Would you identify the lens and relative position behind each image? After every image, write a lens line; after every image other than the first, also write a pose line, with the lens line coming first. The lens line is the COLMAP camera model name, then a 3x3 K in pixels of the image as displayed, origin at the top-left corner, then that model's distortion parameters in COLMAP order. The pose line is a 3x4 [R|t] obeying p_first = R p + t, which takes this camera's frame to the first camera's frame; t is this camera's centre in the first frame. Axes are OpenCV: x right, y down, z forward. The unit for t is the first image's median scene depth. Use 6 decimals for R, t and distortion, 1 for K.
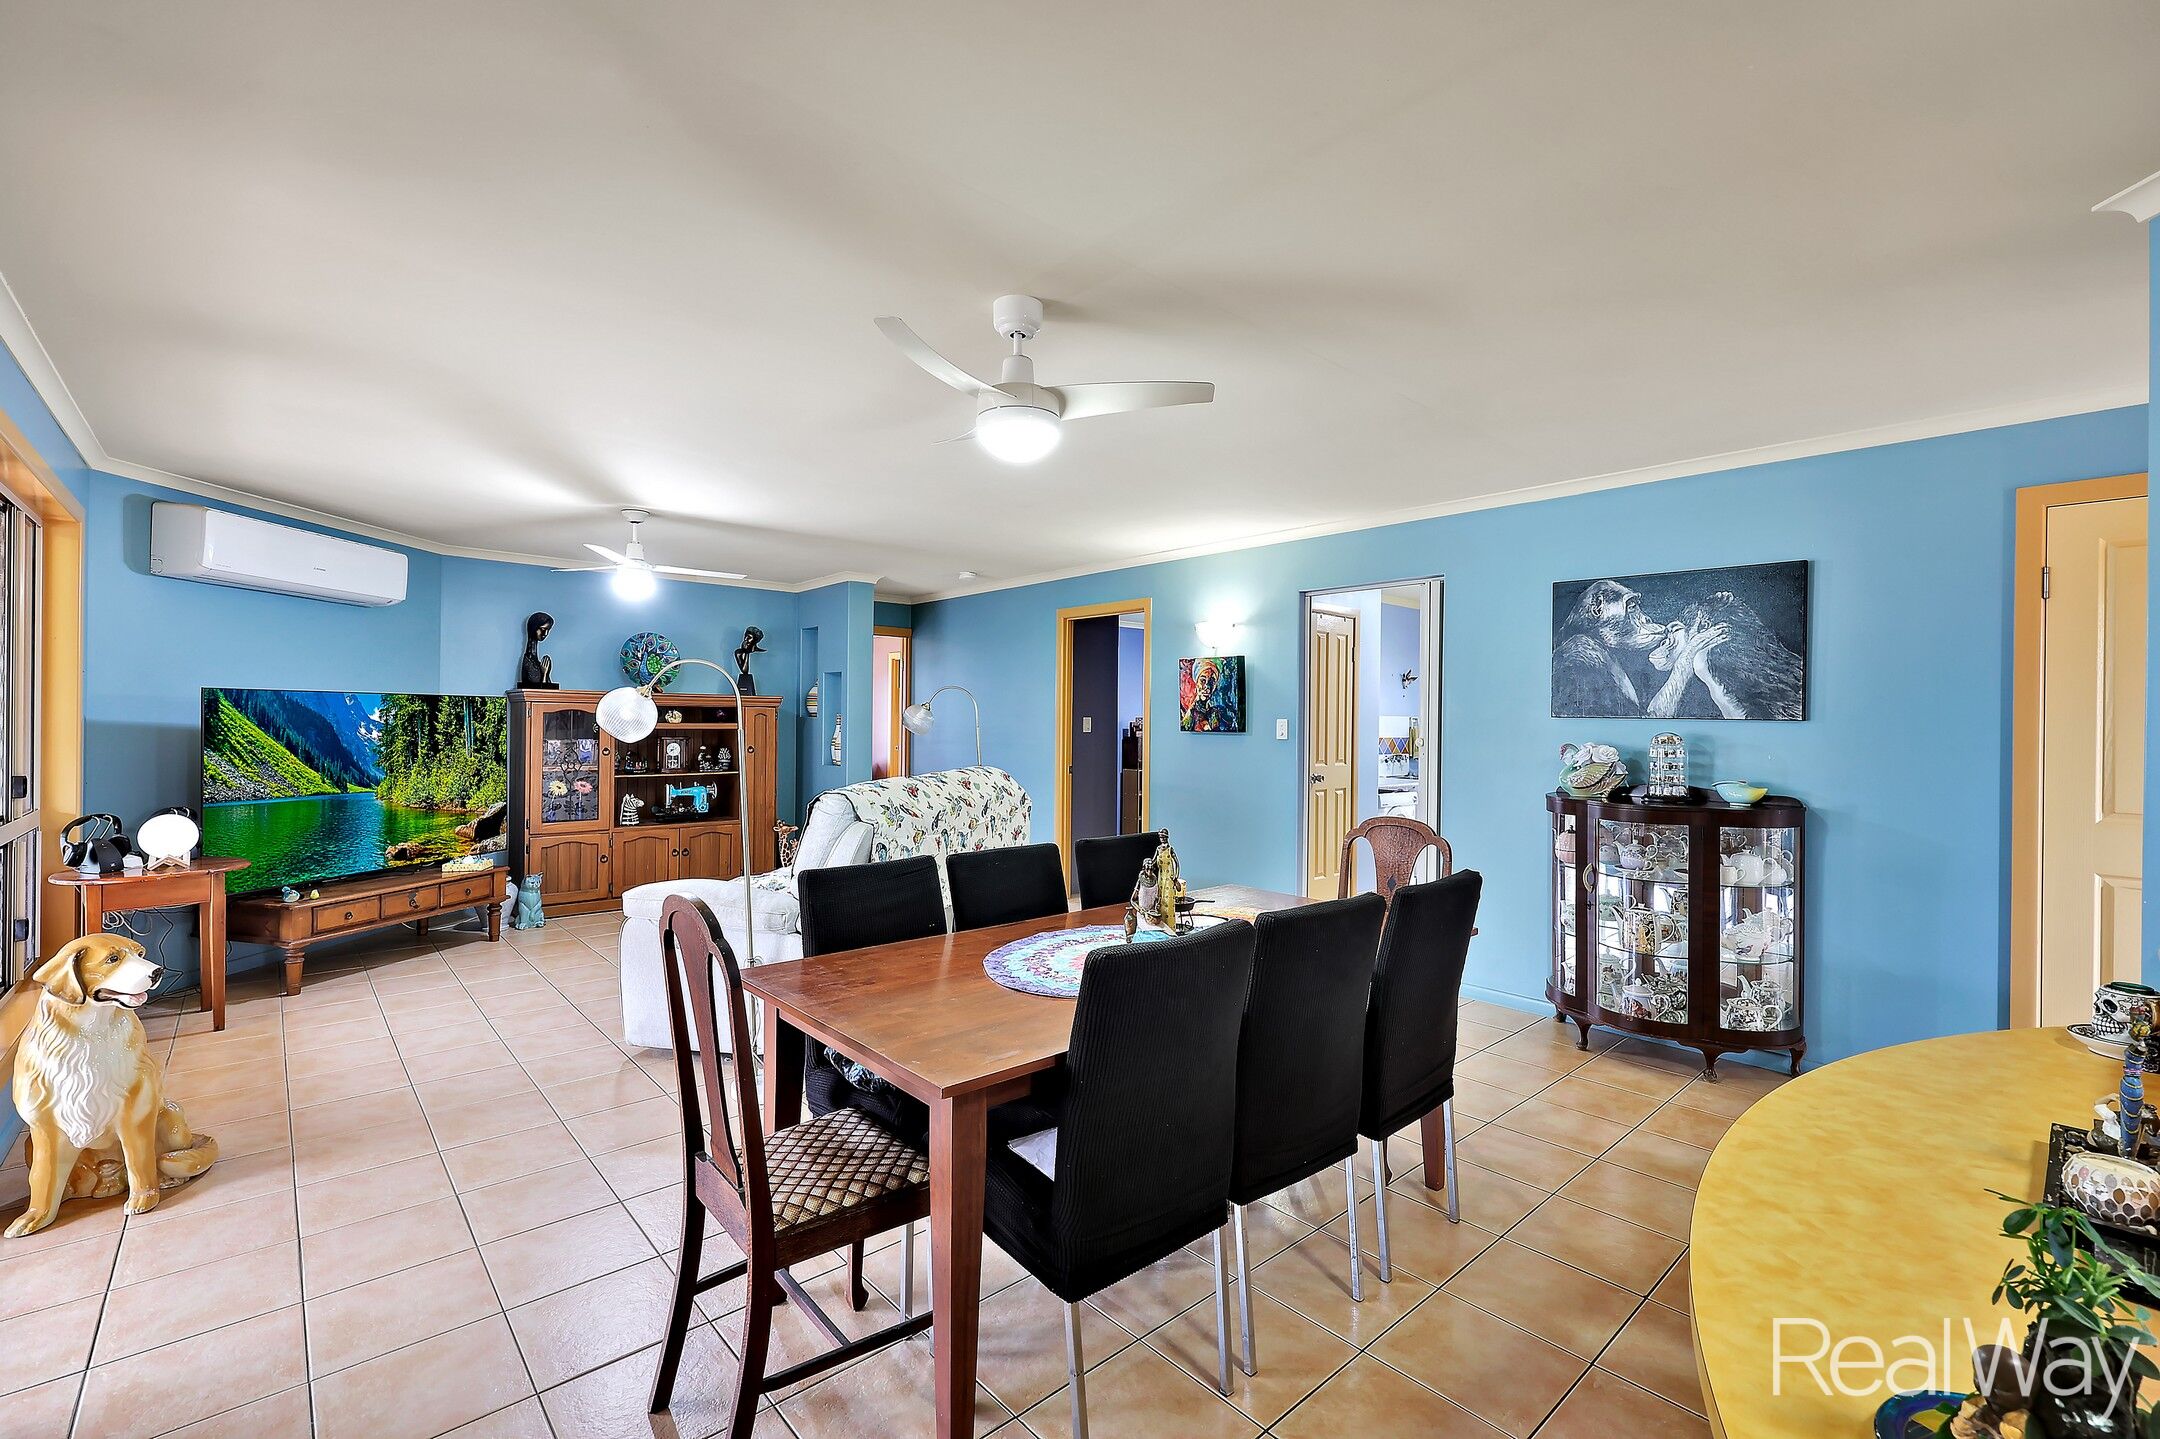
lens RADIAL K [[920.5, 0, 1080.0], [0, 920.5, 719.5], [0, 0, 1]] dist [0.001799, 0.000588]
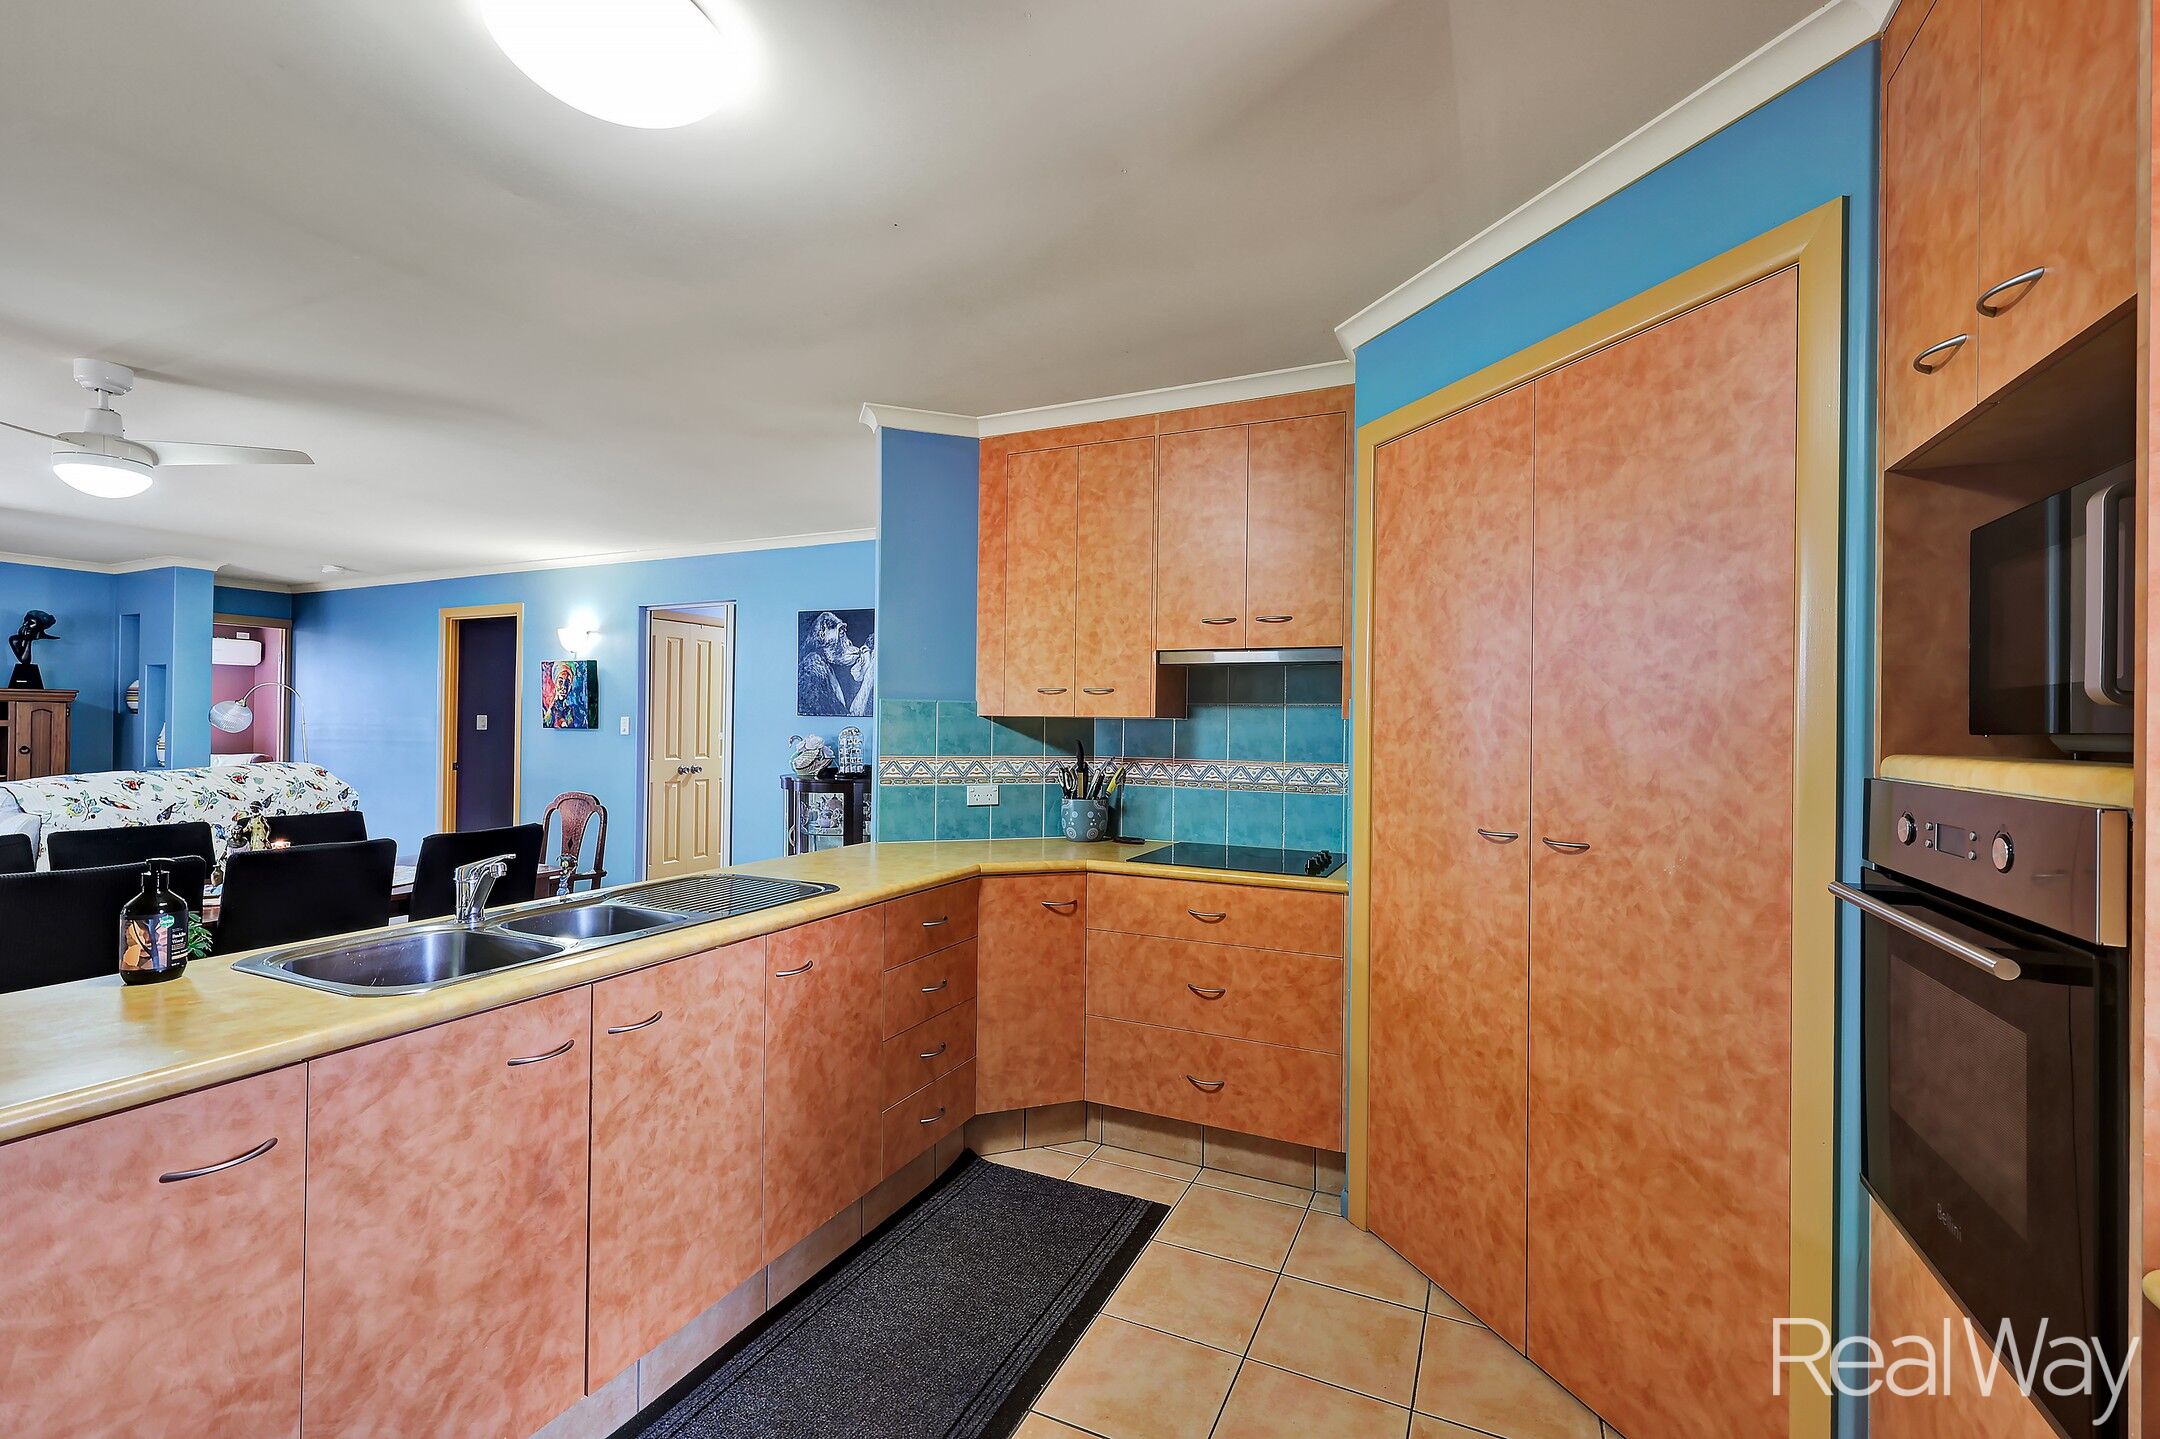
lens RADIAL K [[920.5, 0, 1080.0], [0, 920.5, 719.5], [0, 0, 1]] dist [0.001799, 0.000588]
pose [[0.919224, 0.001734, 0.393731, 0.385653], [-0.001561, 0.999998, -0.000760, 0.004095], [-0.393732, 0.000084, 0.919225, -0.367595]]
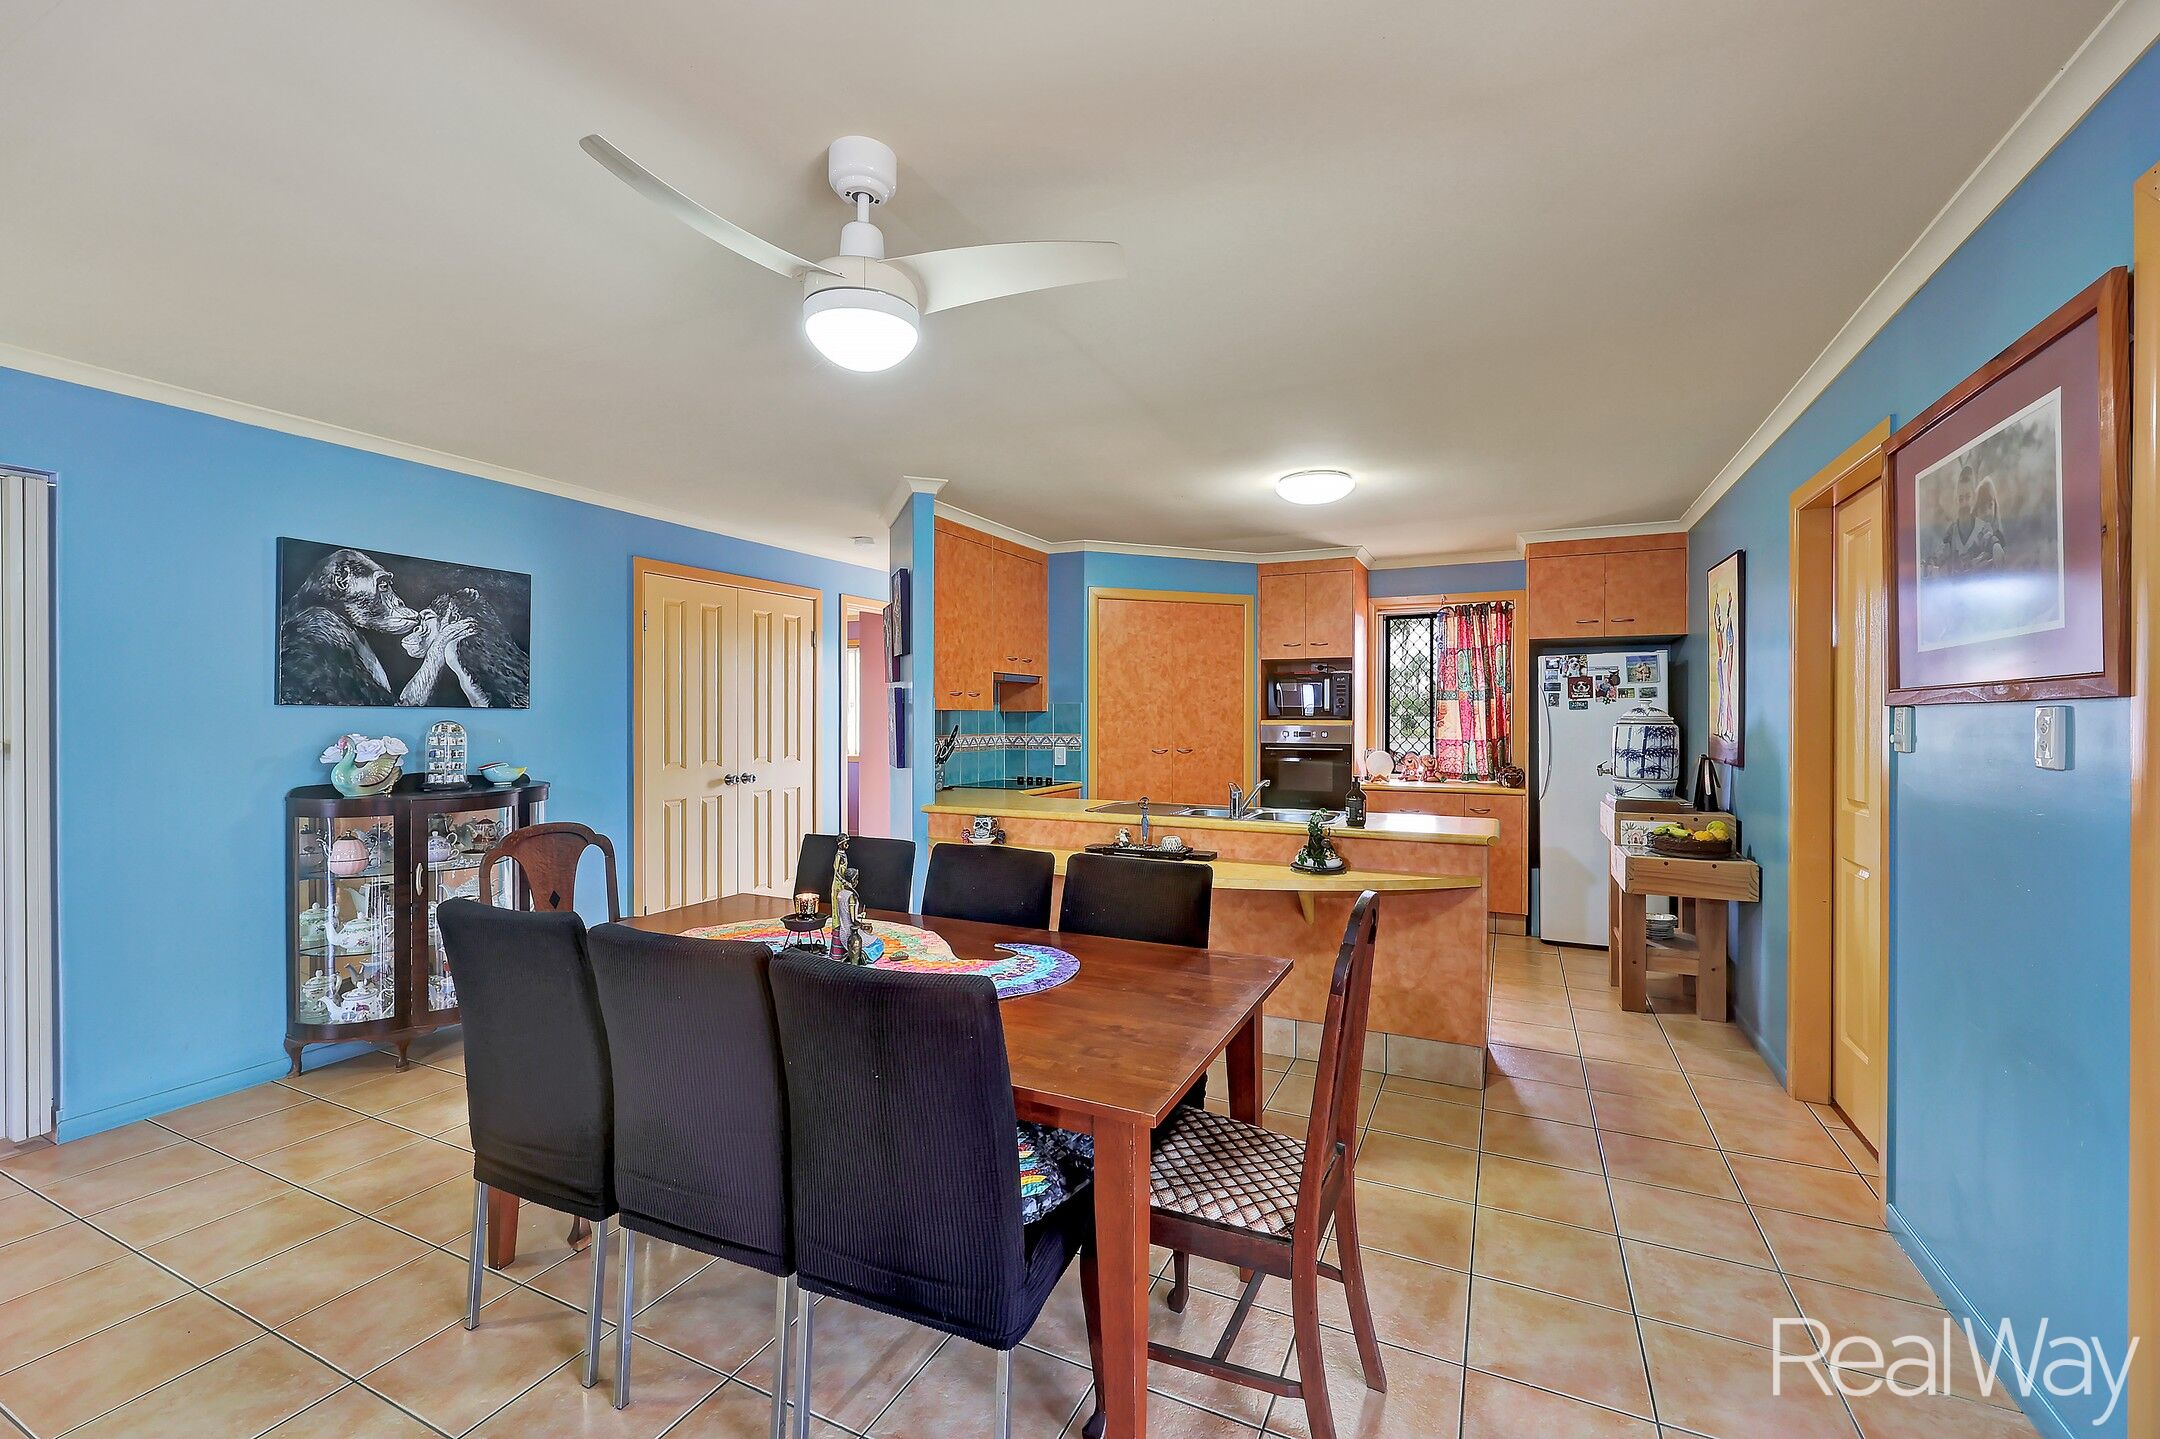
lens RADIAL K [[889.3, 0, 1080.0], [0, 889.3, 719.5], [0, 0, 1]] dist [-0.001217, 0.000038]
pose [[-0.380292, -0.017198, 0.924706, -0.495260], [-0.006793, 0.999852, 0.015802, -0.006493], [-0.924841, -0.000272, -0.380353, 0.683103]]
